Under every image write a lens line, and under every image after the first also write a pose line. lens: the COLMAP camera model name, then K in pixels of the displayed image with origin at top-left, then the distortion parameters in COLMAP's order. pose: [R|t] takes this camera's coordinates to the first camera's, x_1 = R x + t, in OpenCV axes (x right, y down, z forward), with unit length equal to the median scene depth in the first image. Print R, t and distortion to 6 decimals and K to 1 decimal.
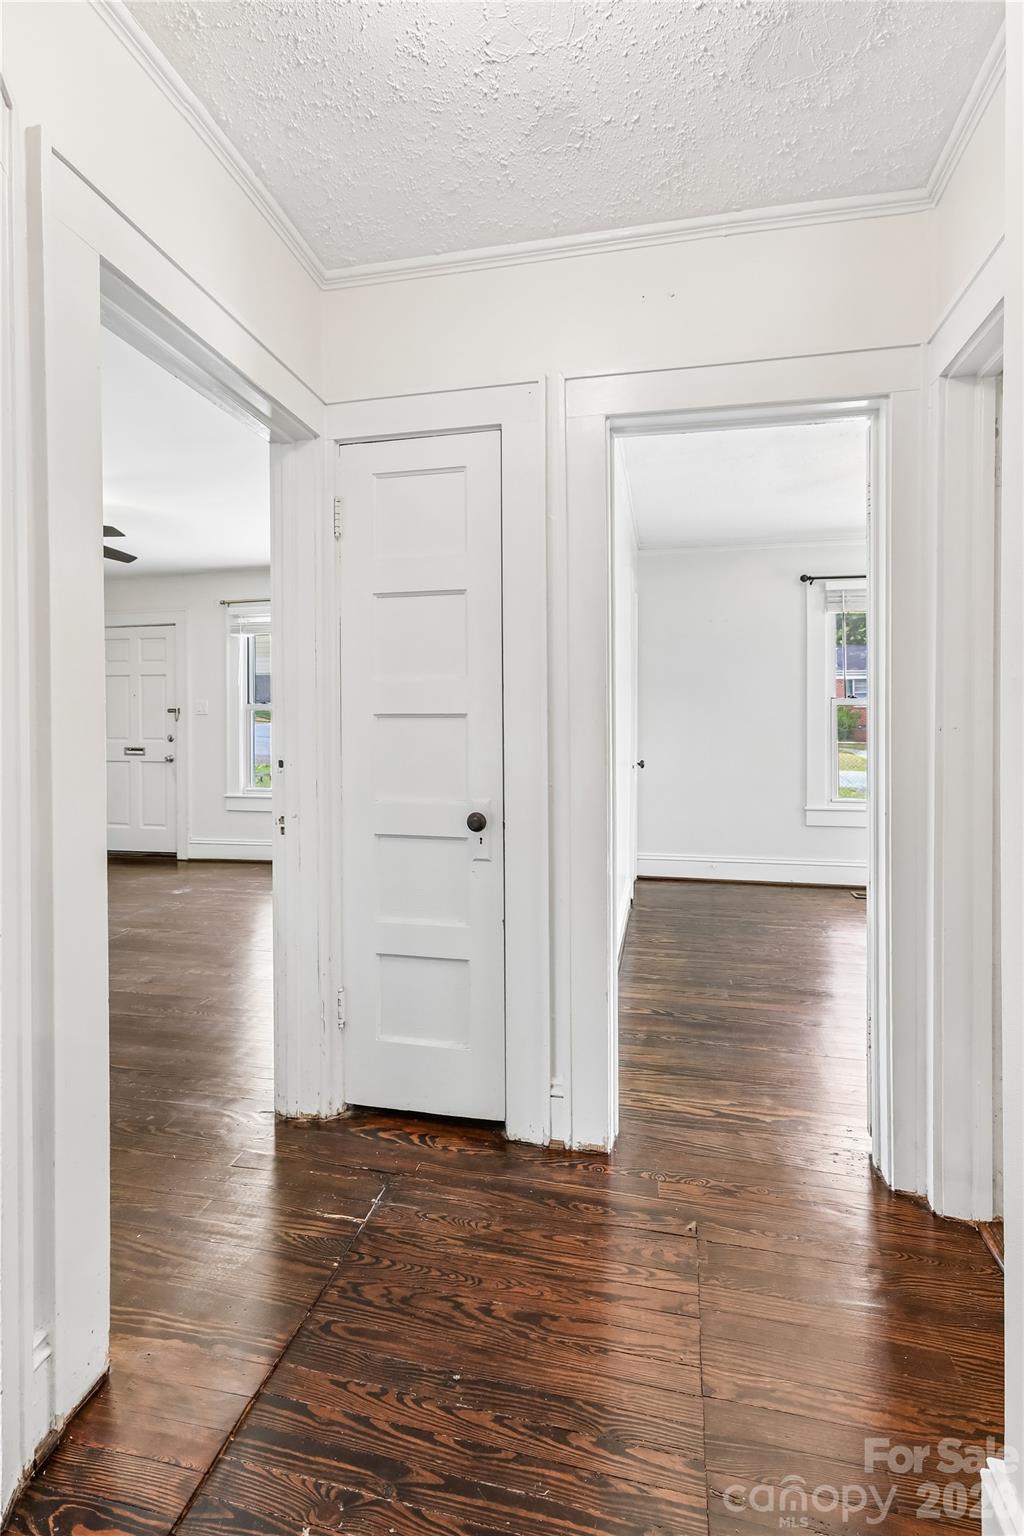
lens RADIAL K [[693.7, 0, 523.9], [0, 693.7, 727.8], [0, 0, 1]] dist [-0.007898, 0.007962]
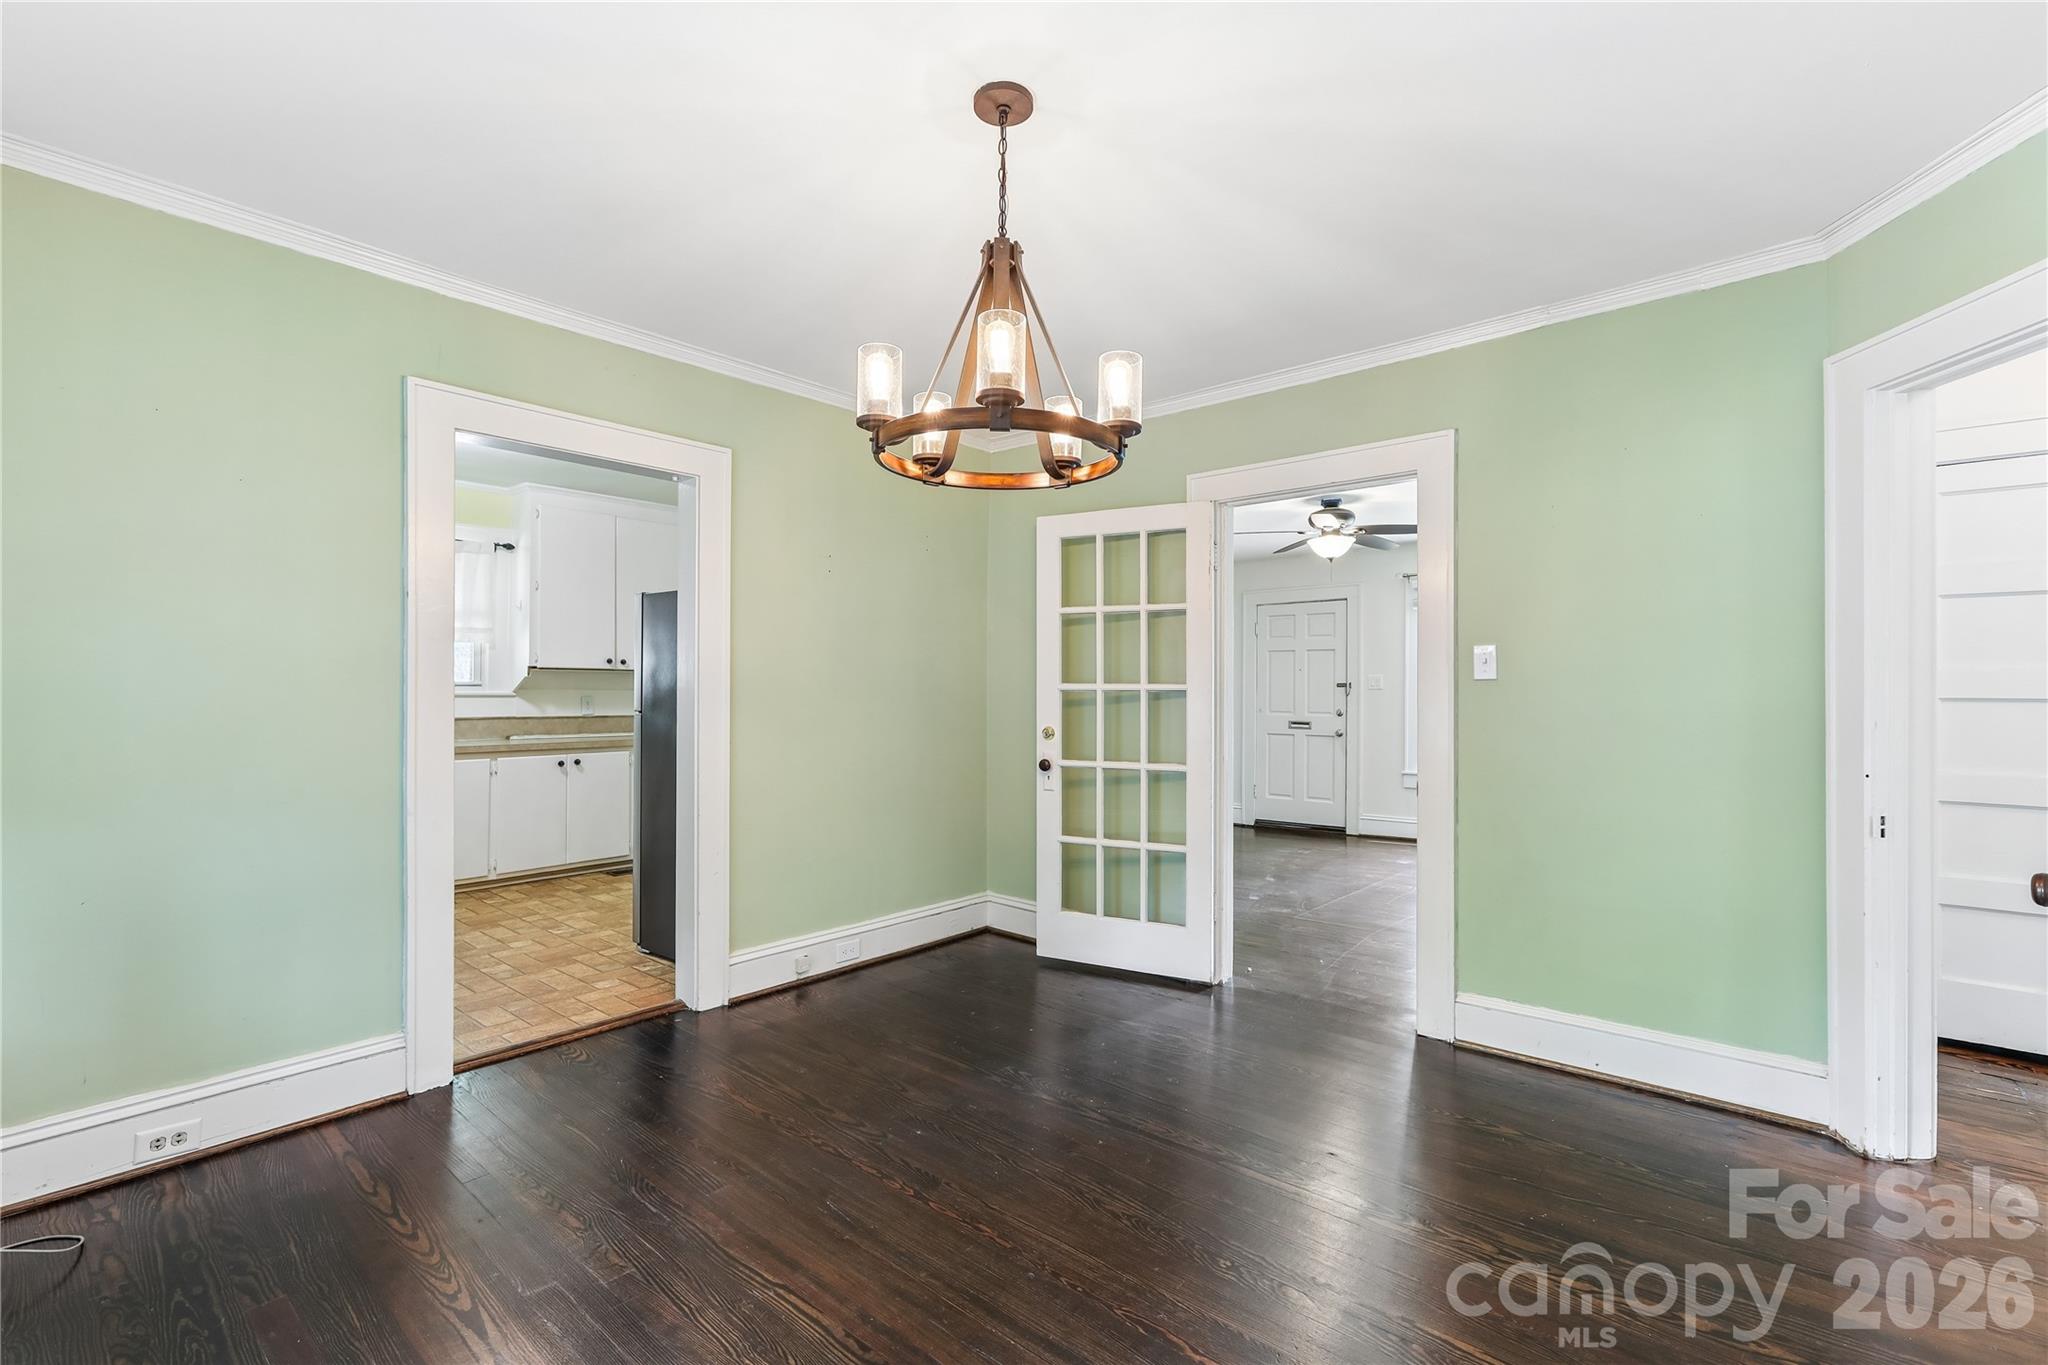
lens RADIAL K [[924.9, 0, 1015.5], [0, 924.9, 679.8], [0, 0, 1]] dist [-0.007898, 0.007962]
pose [[0.872449, 0.002433, -0.488700, -0.268947], [-0.010212, 0.999860, -0.013253, -0.010050], [0.488599, 0.016553, 0.872351, -0.395972]]
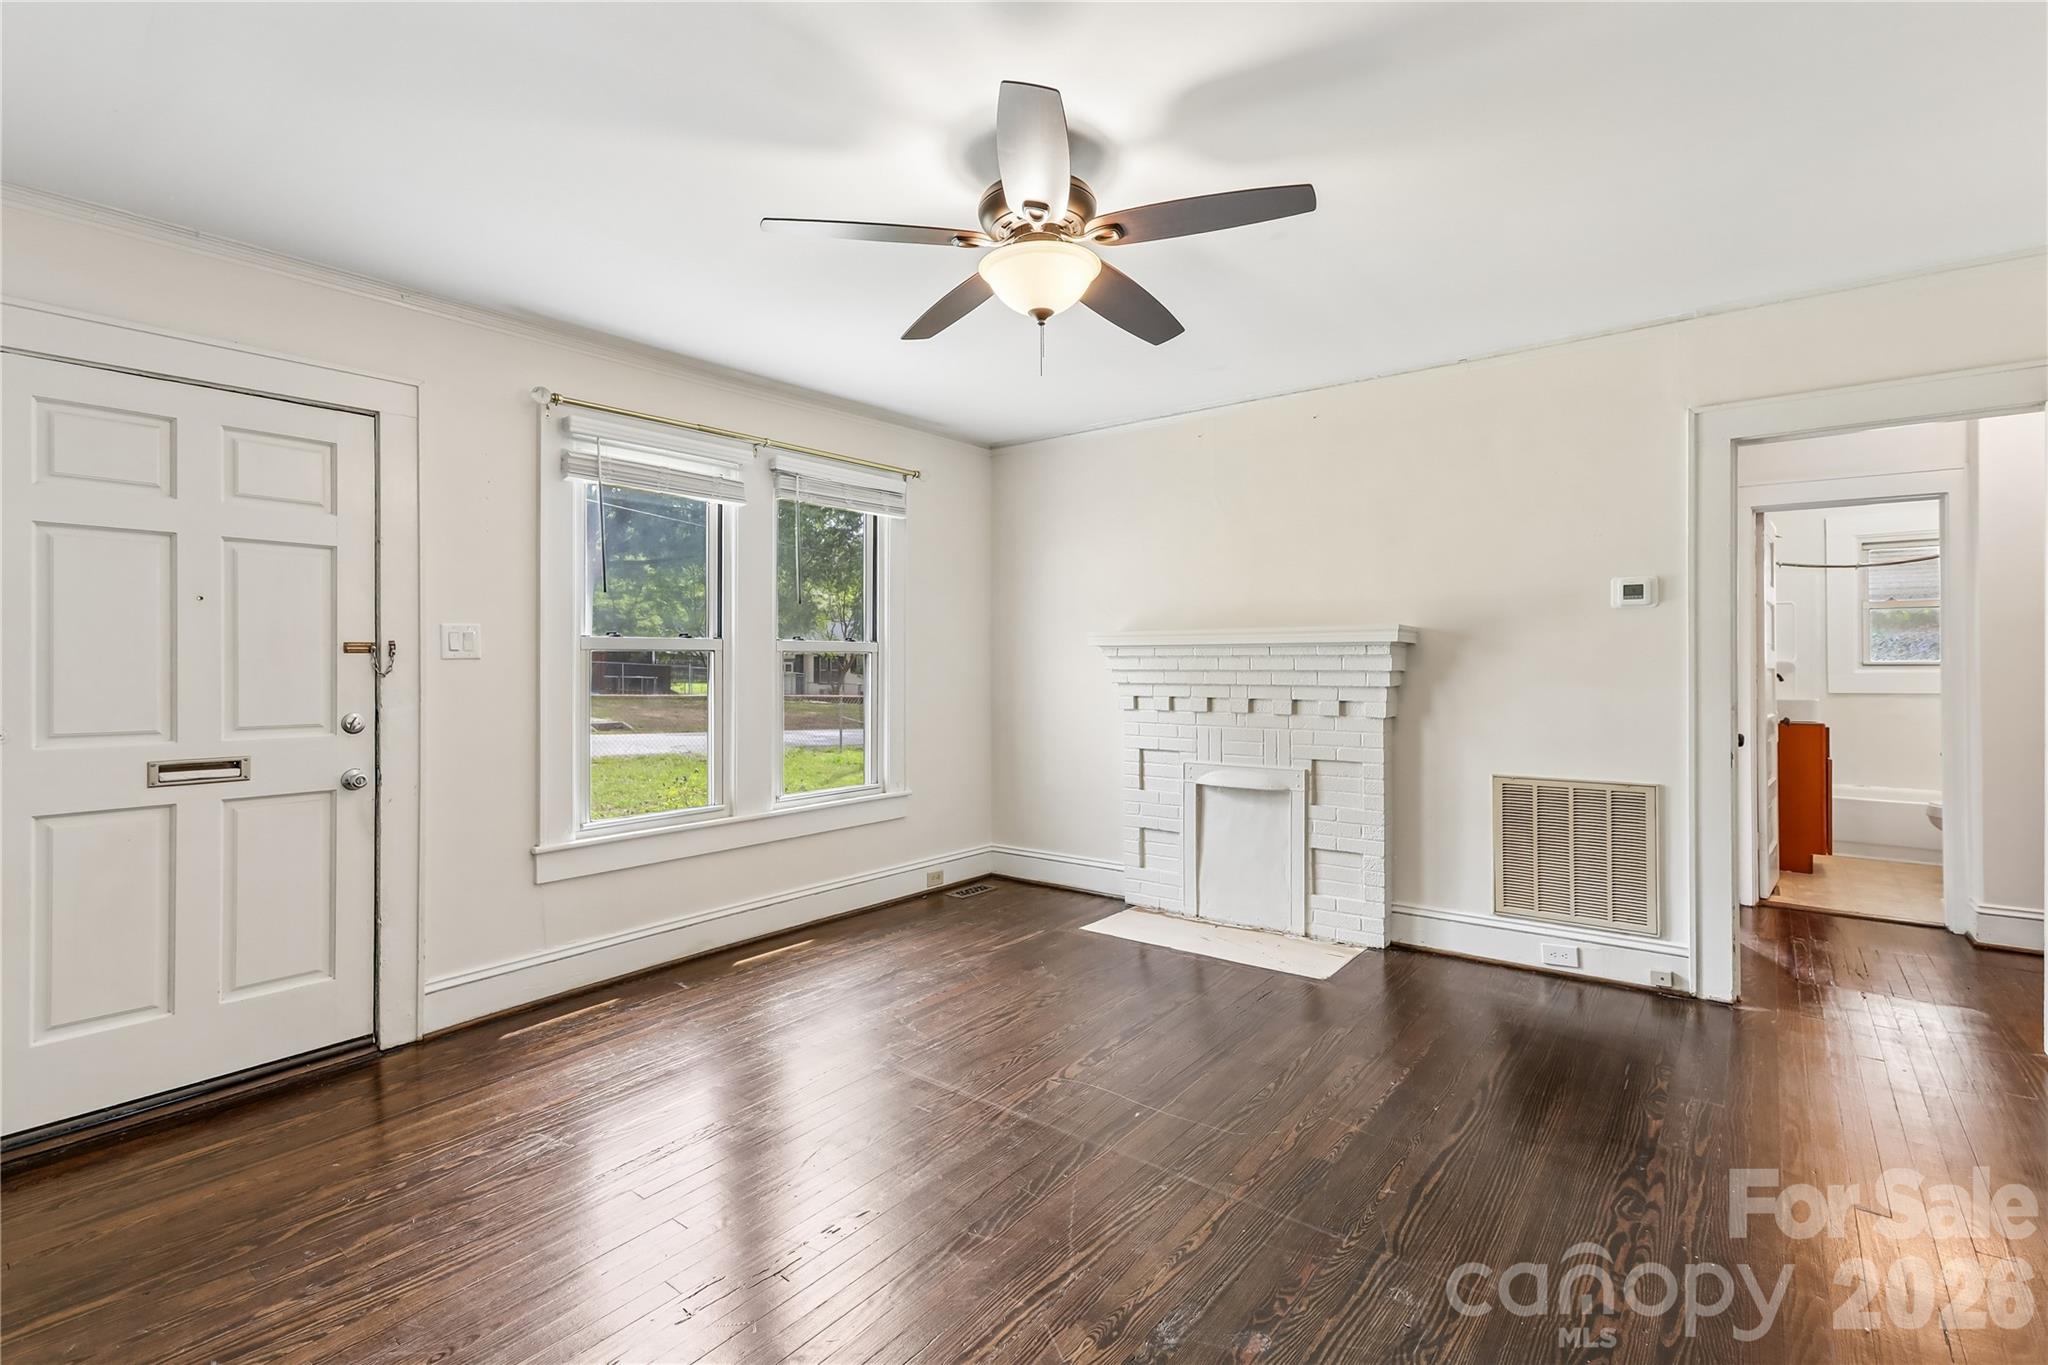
lens RADIAL K [[924.9, 0, 1040.7], [0, 924.9, 679.6], [0, 0, 1]] dist [-0.007898, 0.007962]
pose [[0.450457, -0.011213, 0.892728, -0.784468], [0.006365, 0.999936, 0.009348, -0.010646], [-0.892775, 0.001471, 0.450500, 0.464871]]
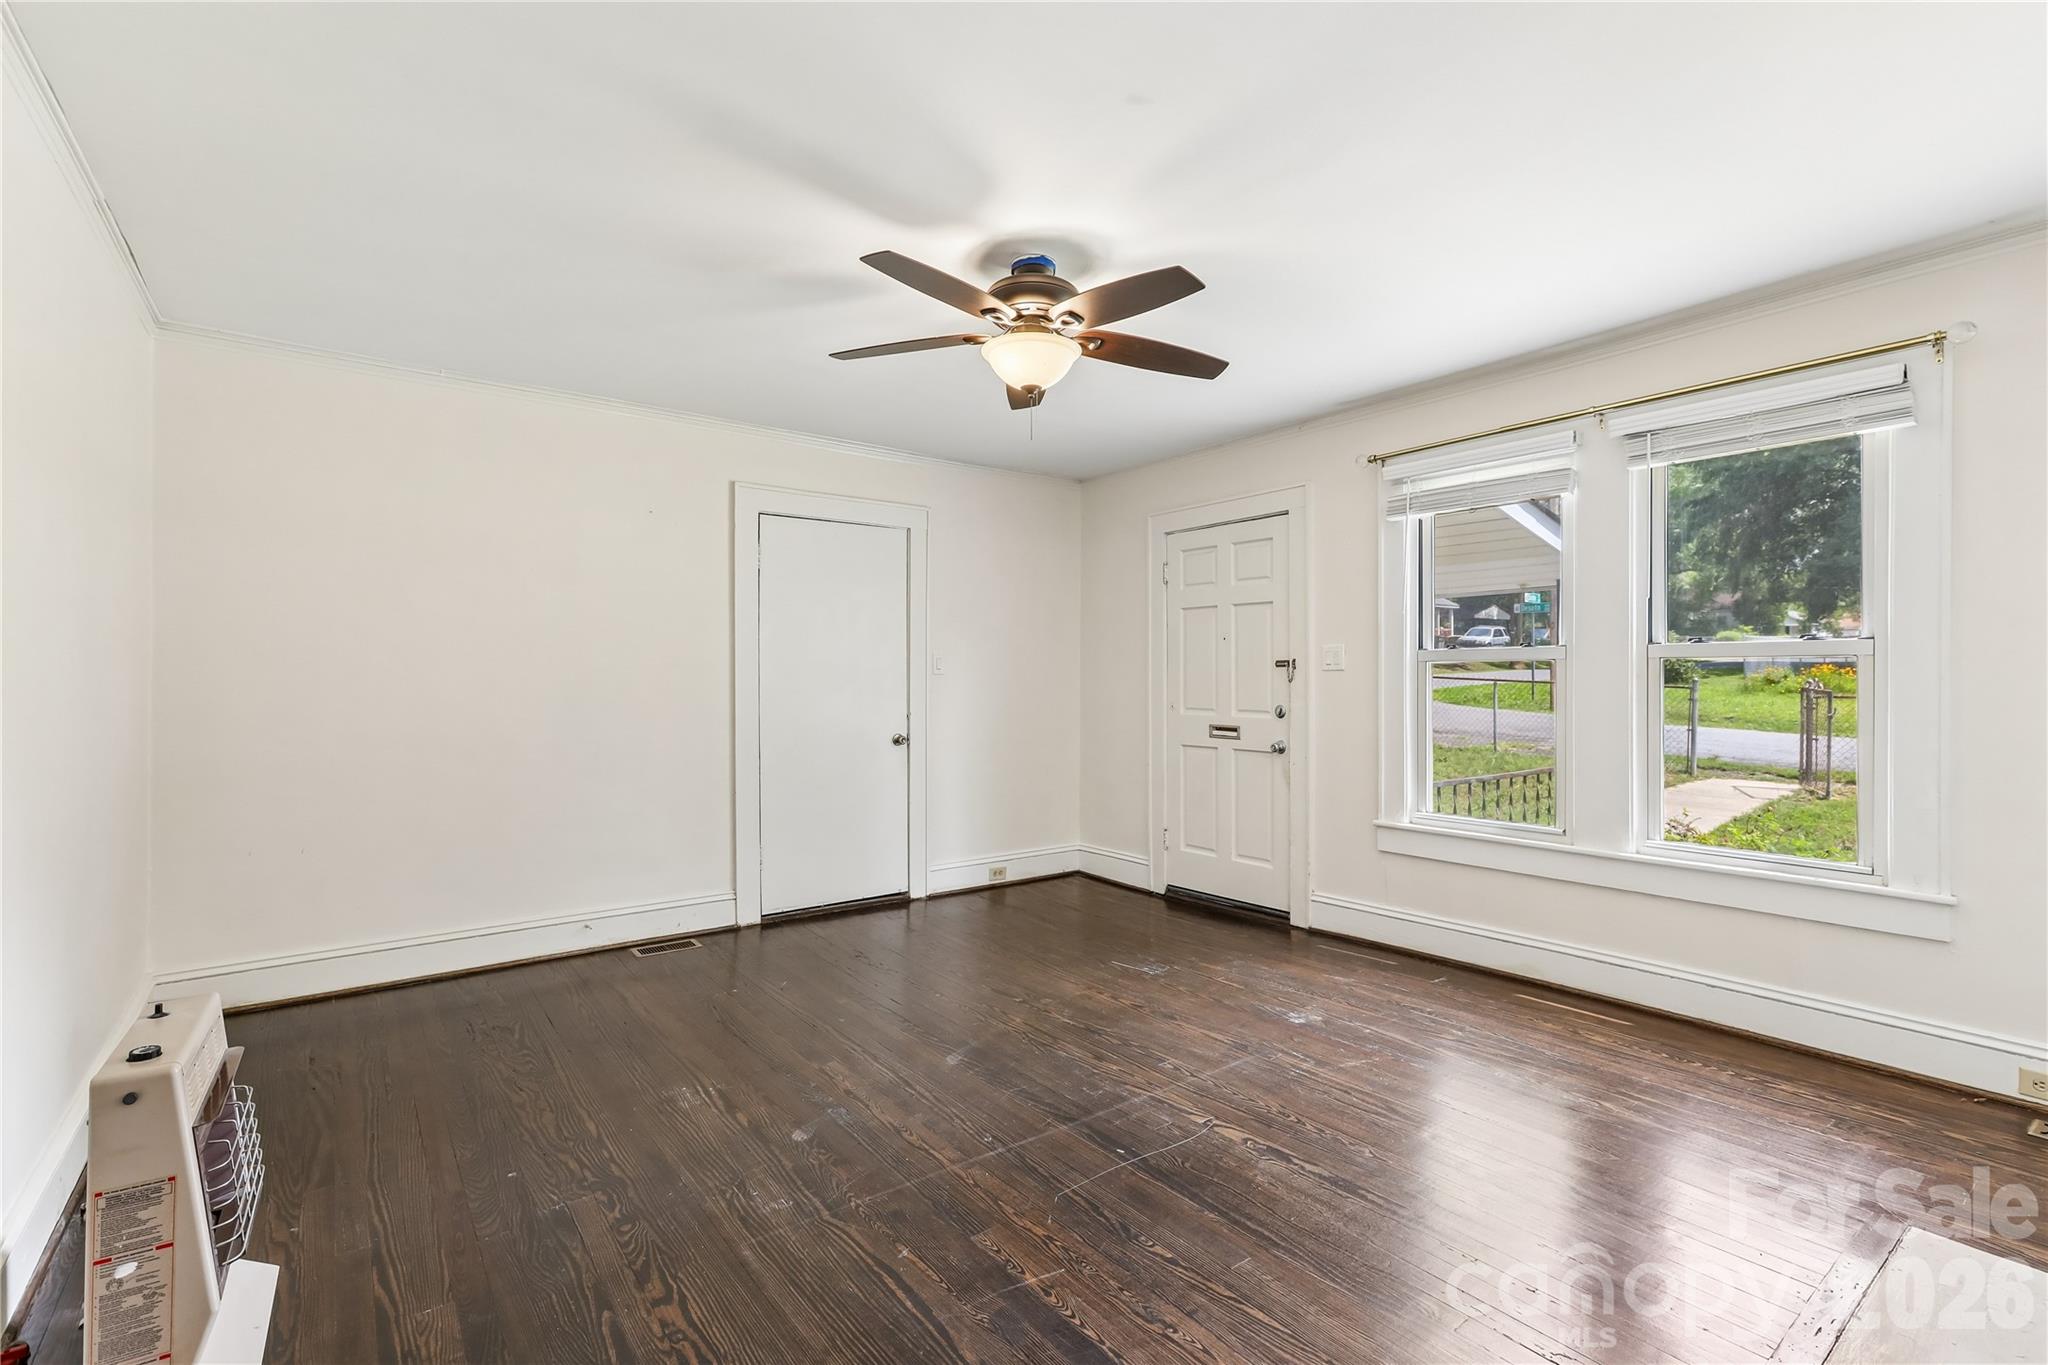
lens RADIAL K [[924.9, 0, 1024.1], [0, 924.9, 669.9], [0, 0, 1]] dist [-0.007898, 0.007962]
pose [[0.746590, -0.003196, -0.665277, -0.160431], [-0.003062, 0.999961, -0.008241, -0.012695], [0.665277, 0.008190, 0.746551, 0.289417]]
